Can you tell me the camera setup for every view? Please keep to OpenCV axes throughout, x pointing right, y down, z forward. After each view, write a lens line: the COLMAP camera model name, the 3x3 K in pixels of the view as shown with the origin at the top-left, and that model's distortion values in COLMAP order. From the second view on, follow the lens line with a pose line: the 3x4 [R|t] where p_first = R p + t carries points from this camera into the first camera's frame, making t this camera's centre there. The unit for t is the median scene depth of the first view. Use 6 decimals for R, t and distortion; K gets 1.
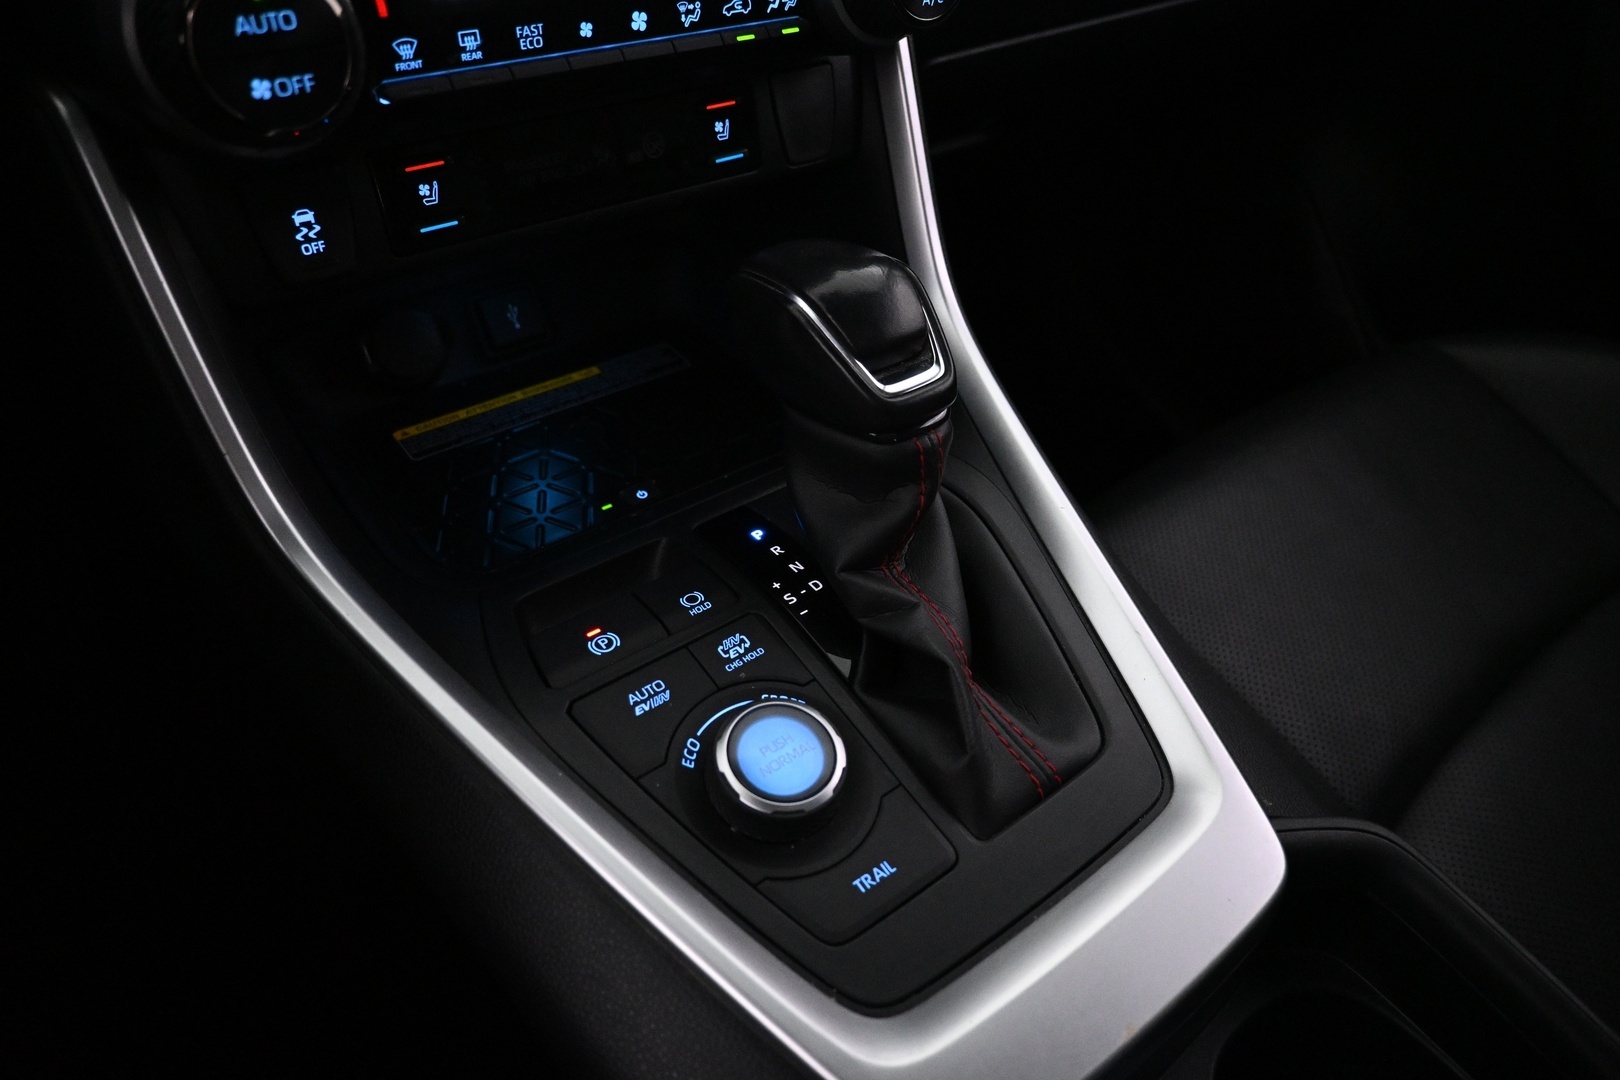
lens RADIAL K [[1091.8, 0, 812.8], [0, 1091.8, 543.7], [0, 0, 1]] dist [-0.005697, 0.000645]
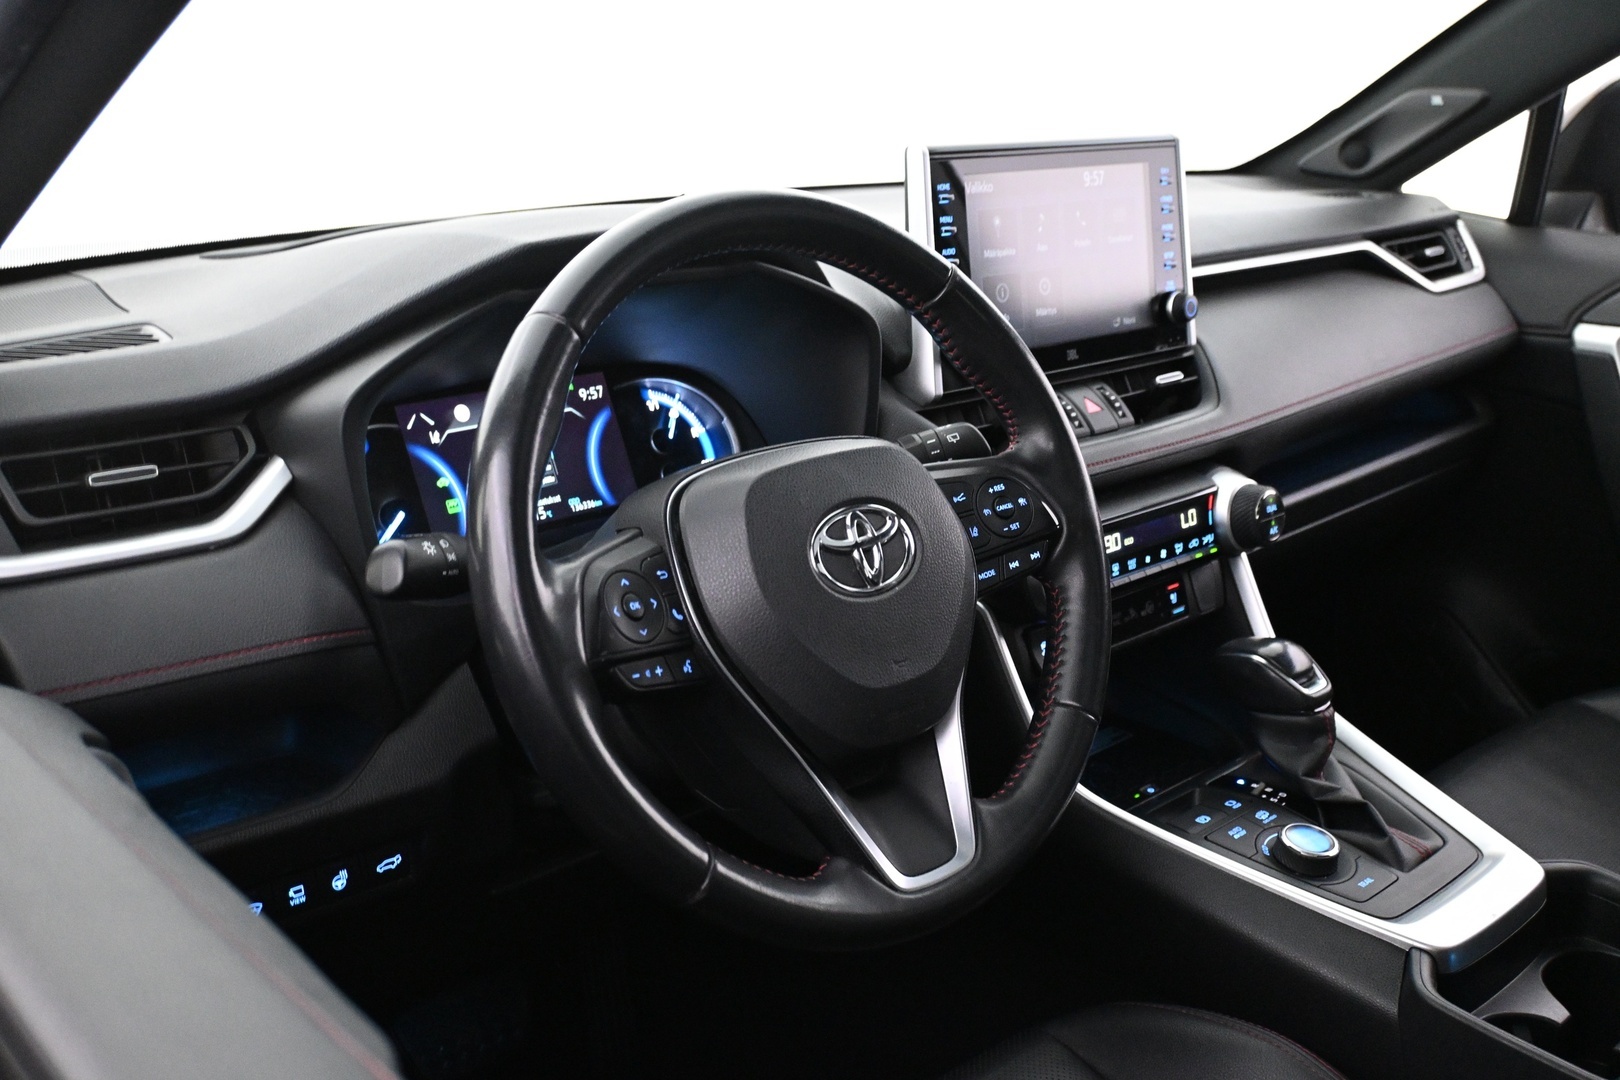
lens RADIAL K [[1516.8, 0, 806.6], [0, 1516.8, 552.8], [0, 0, 1]] dist [-0.007505, 0.000000]
pose [[0.993482, -0.110172, 0.029267, -1.038941], [0.112219, 0.900114, -0.420953, 0.820662], [0.020034, 0.421493, 0.906610, -2.010981]]
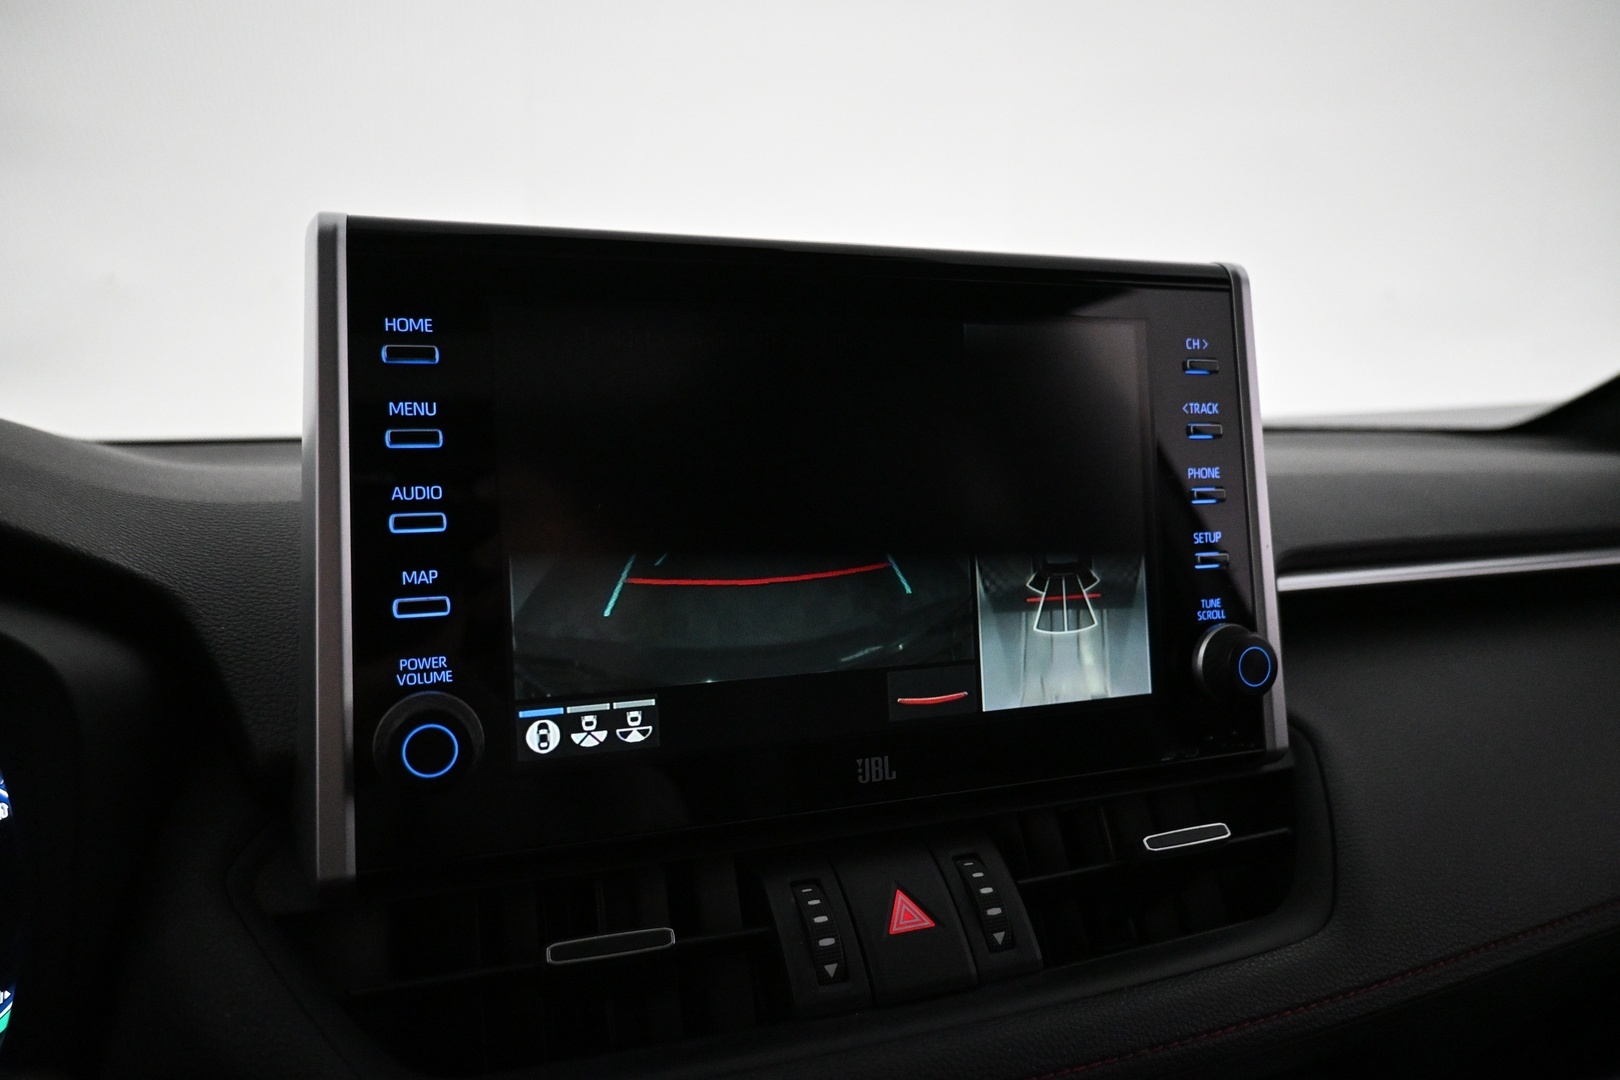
lens RADIAL K [[1091.8, 0, 808.6], [0, 1091.8, 540.6], [0, 0, 1]] dist [-0.005697, 0.000645]
pose [[0.948176, -0.058707, -0.312275, -0.051016], [-0.140923, 0.803144, -0.578879, -0.522626], [0.284786, 0.592886, 0.753248, 0.007482]]
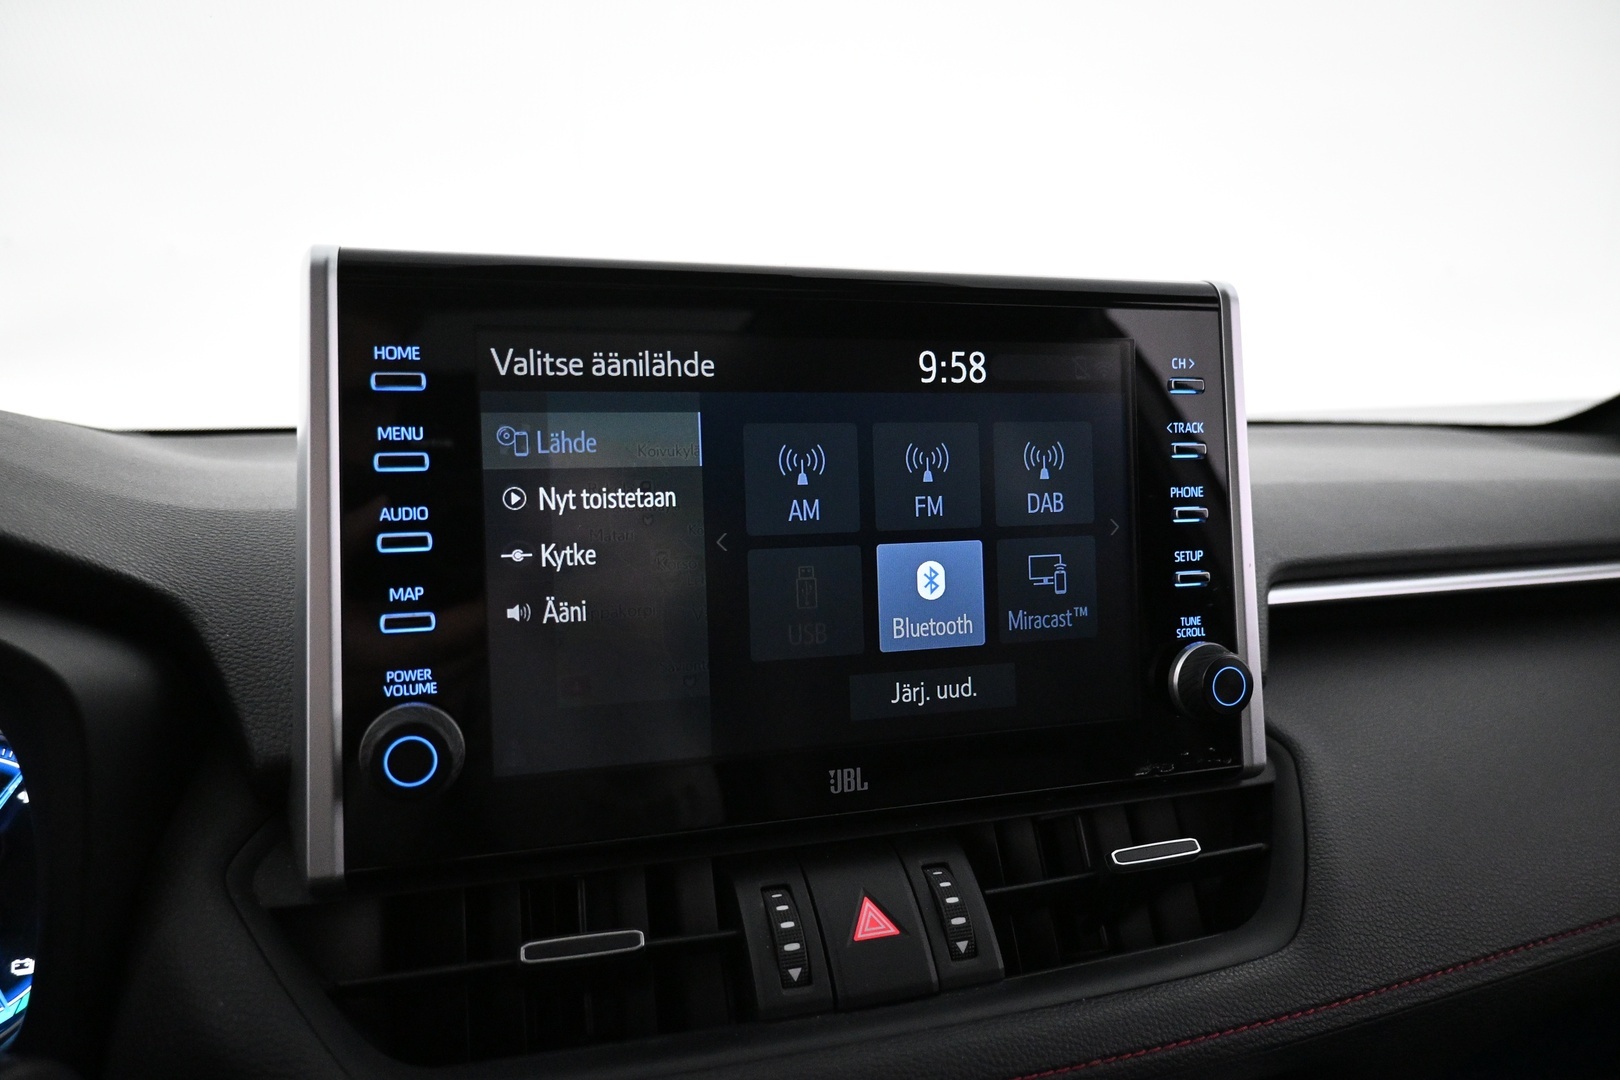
lens RADIAL K [[1091.8, 0, 809.9], [0, 1091.8, 542.4], [0, 0, 1]] dist [-0.005697, 0.000645]
pose [[0.933965, -0.035583, -0.355588, 0.021777], [-0.177986, 0.816520, -0.549196, -0.550544], [0.309887, 0.576220, 0.756268, -0.019319]]
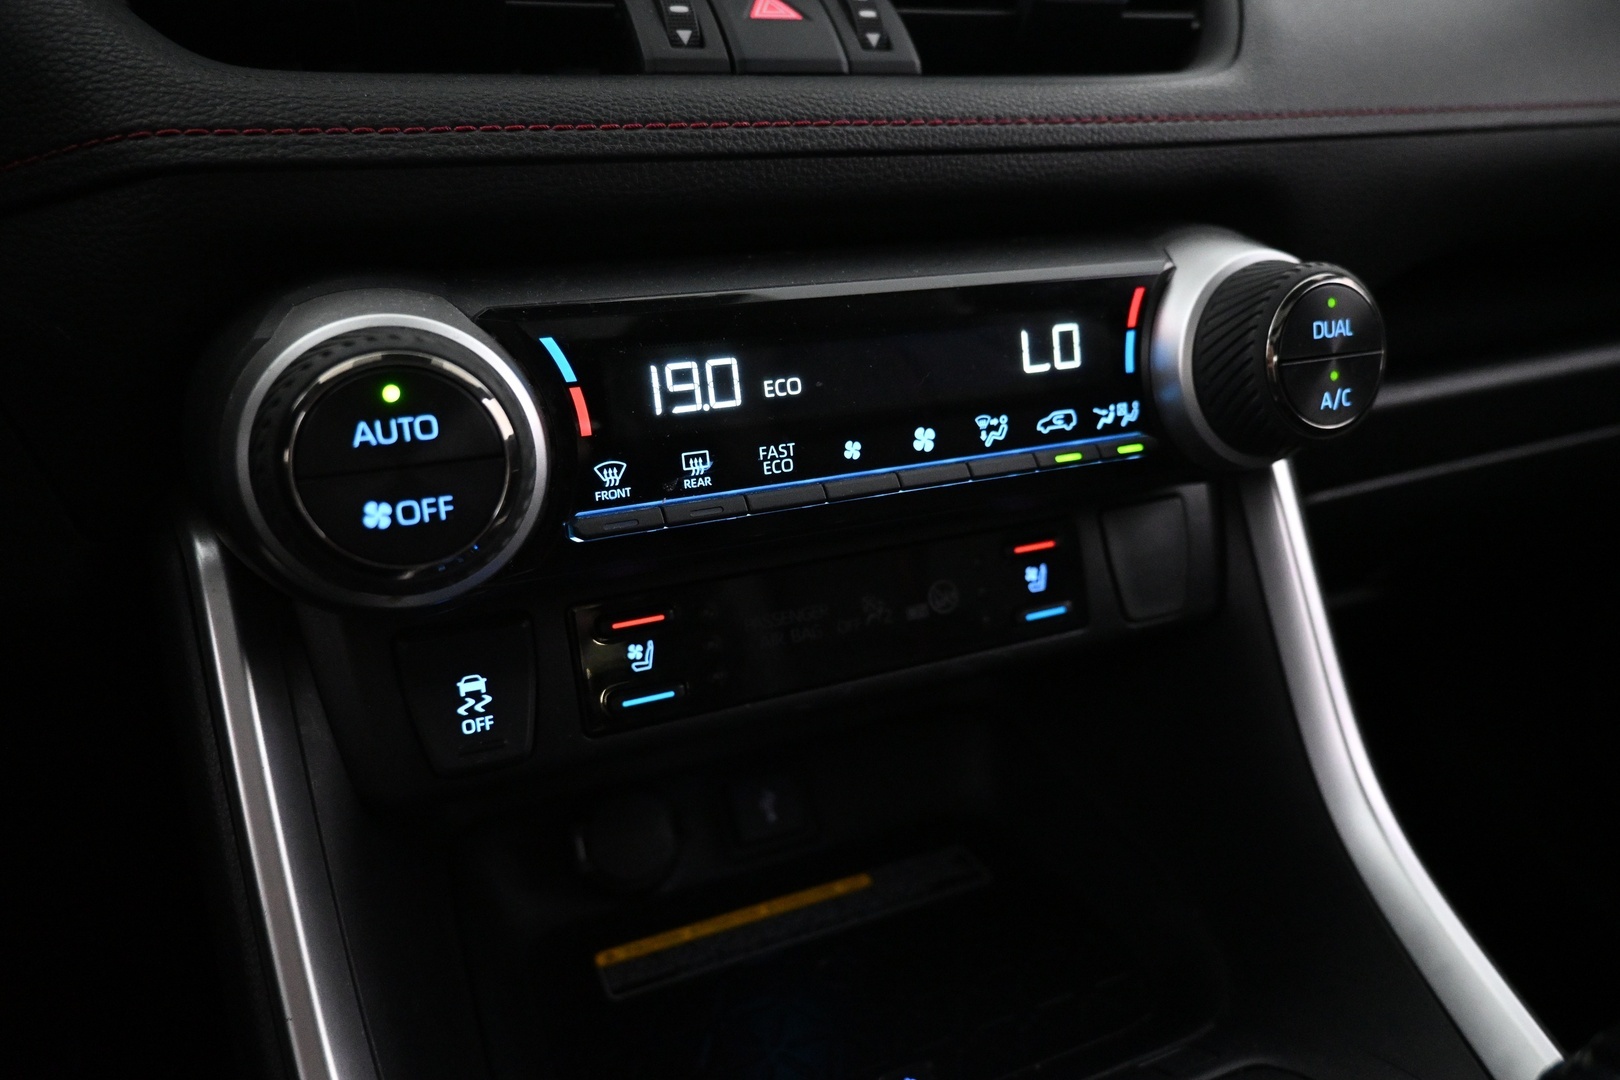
lens RADIAL K [[1091.8, 0, 805.3], [0, 1091.8, 530.0], [0, 0, 1]] dist [-0.005697, 0.000645]
pose [[0.958471, -0.026709, -0.283937, -0.025551], [-0.093195, 0.911613, -0.400346, -0.114357], [0.269534, 0.410182, 0.871265, 0.352836]]
